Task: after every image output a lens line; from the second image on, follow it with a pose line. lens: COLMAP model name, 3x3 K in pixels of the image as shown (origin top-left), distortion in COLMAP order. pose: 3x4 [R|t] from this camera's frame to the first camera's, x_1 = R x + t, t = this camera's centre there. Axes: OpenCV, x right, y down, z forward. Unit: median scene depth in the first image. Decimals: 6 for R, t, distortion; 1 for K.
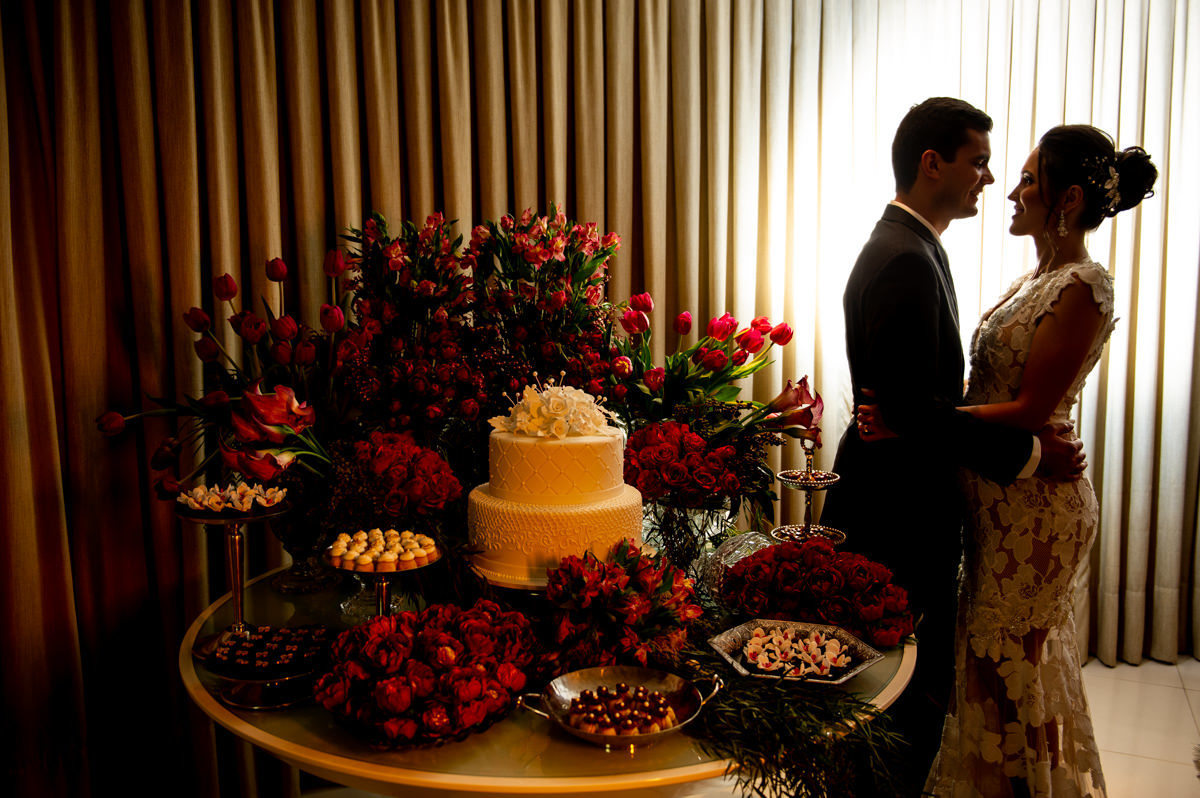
lens RADIAL K [[1137.5, 0, 600.0], [0, 1137.5, 399.0], [0, 0, 1]] dist [-0.006853, -0.011266]
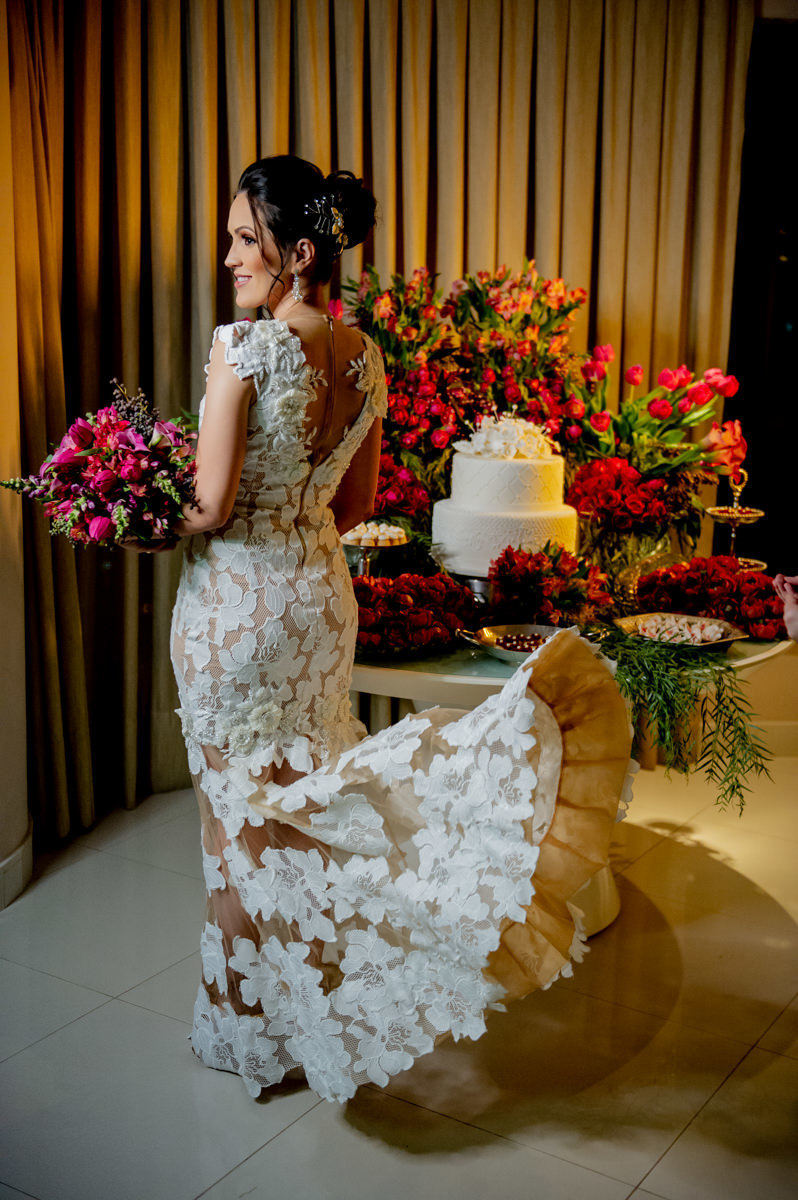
lens RADIAL K [[1678.9, 0, 399.0], [0, 1678.9, 600.0], [0, 0, 1]] dist [0.227200, -0.000342]
pose [[0.985887, 0.059343, -0.156541, 0.136023], [-0.051453, 0.997215, 0.053987, 0.089814], [0.159308, -0.045171, 0.986195, -0.794744]]
